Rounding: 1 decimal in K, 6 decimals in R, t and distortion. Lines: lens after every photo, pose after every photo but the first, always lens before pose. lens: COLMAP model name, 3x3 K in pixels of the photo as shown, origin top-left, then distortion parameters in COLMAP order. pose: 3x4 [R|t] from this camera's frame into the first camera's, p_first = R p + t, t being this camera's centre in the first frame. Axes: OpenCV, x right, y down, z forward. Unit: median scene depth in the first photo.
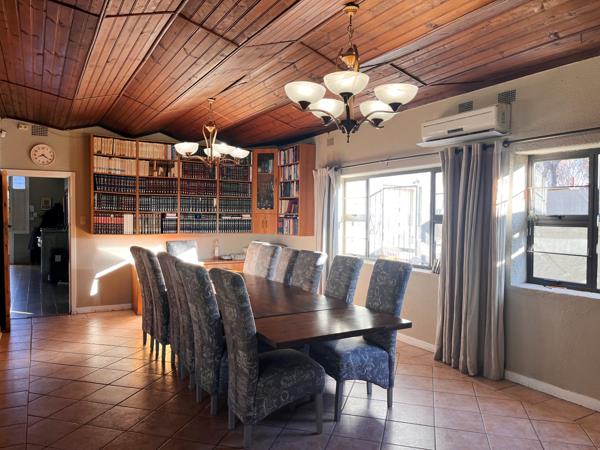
lens RADIAL K [[460.7, 0, 301.3], [0, 460.7, 228.5], [0, 0, 1]] dist [0.007849, 0.004961]
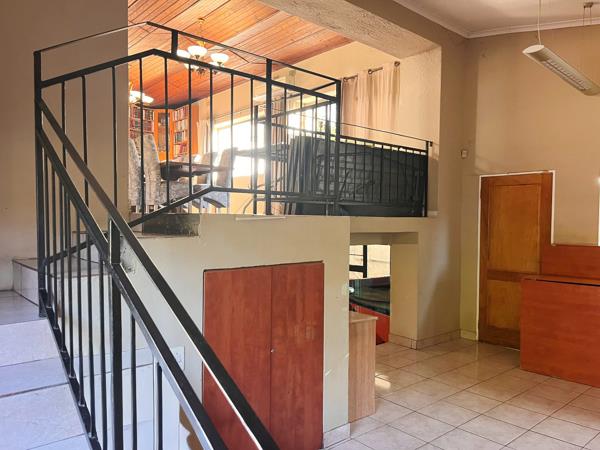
lens RADIAL K [[460.7, 0, 300.0], [0, 460.7, 222.2], [0, 0, 1]] dist [0.007849, 0.004961]
pose [[0.978528, -0.010073, 0.205866, 0.044645], [0.014311, 0.999715, -0.019104, 0.246451], [-0.205615, 0.021640, 0.978394, -0.563765]]
